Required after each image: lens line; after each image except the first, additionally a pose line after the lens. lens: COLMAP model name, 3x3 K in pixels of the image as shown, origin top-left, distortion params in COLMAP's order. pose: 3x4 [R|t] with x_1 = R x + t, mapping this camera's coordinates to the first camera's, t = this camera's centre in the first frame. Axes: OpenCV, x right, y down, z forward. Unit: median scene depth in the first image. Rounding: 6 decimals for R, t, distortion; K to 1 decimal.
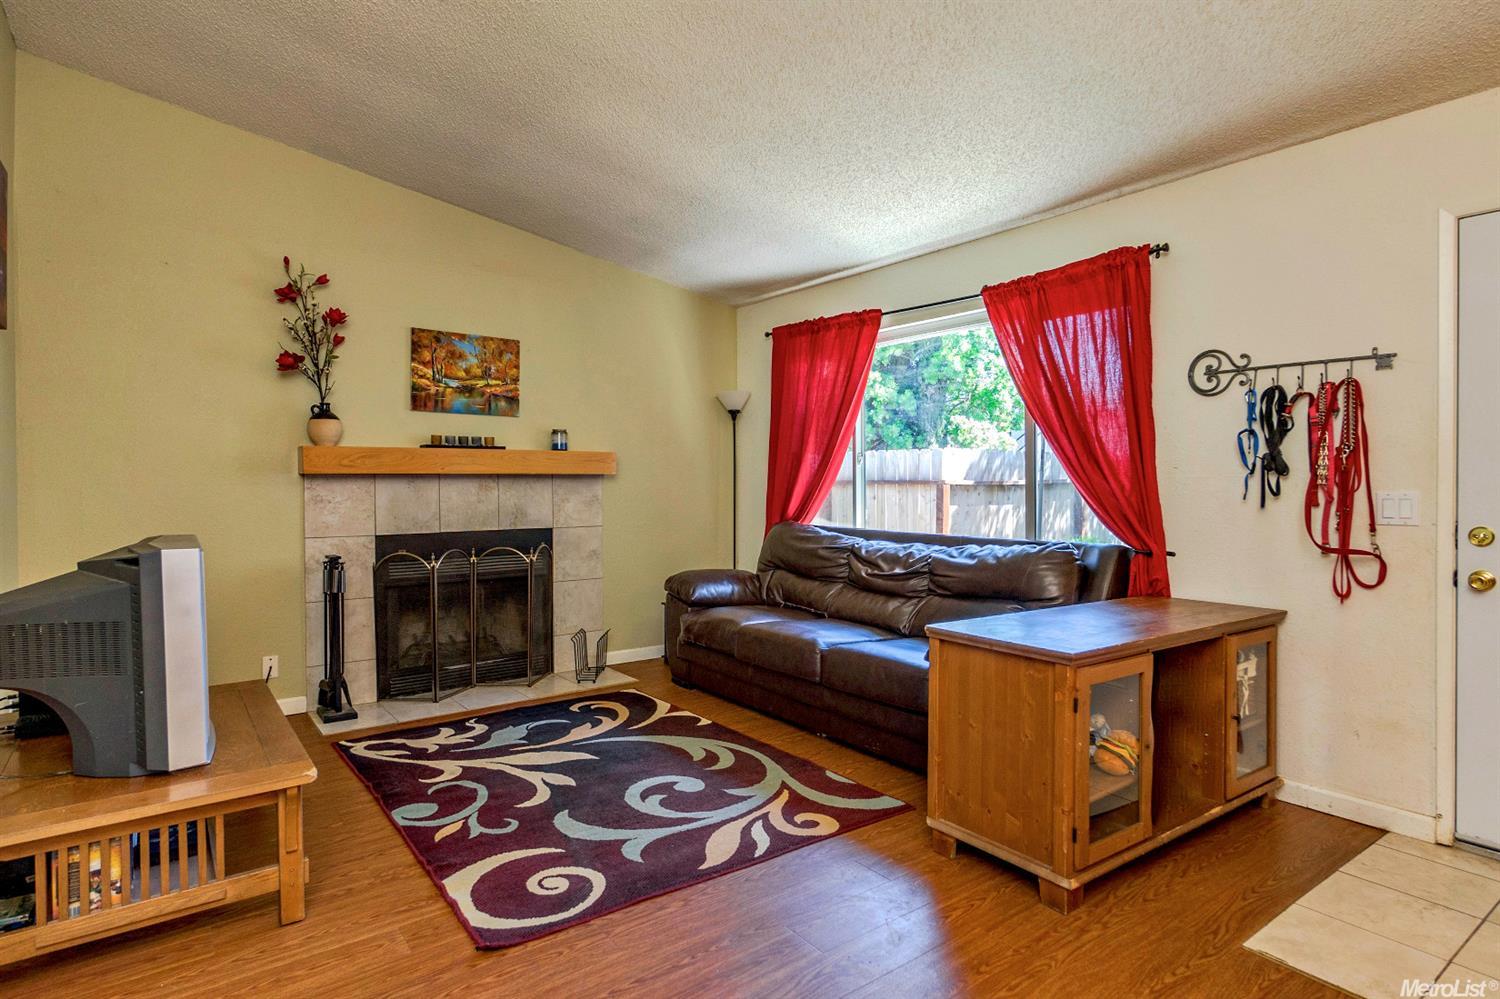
lens RADIAL K [[811.4, 0, 748.2], [0, 811.4, 483.2], [0, 0, 1]] dist [-0.001220, -0.000244]
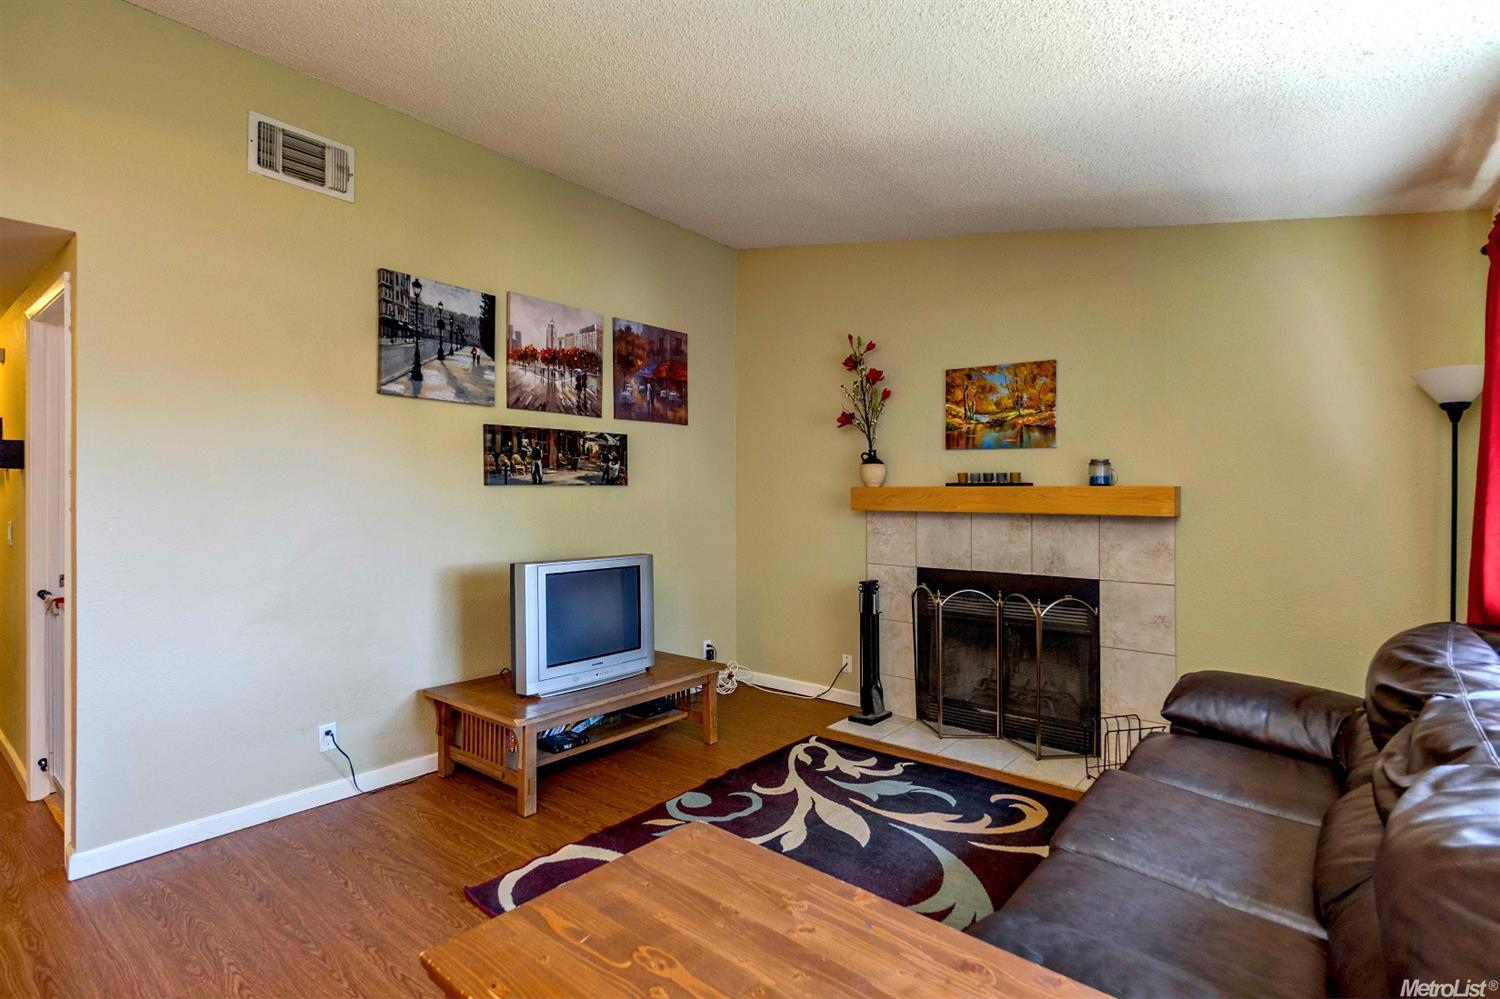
lens RADIAL K [[716.9, 0, 750.0], [0, 716.9, 499.5], [0, 0, 1]] dist [-0.000561, 0.000307]
pose [[0.251182, 0.006808, -0.967916, 0.407799], [-0.012389, 0.999916, 0.003818, -0.026912], [0.967861, 0.011033, 0.251245, 0.528837]]
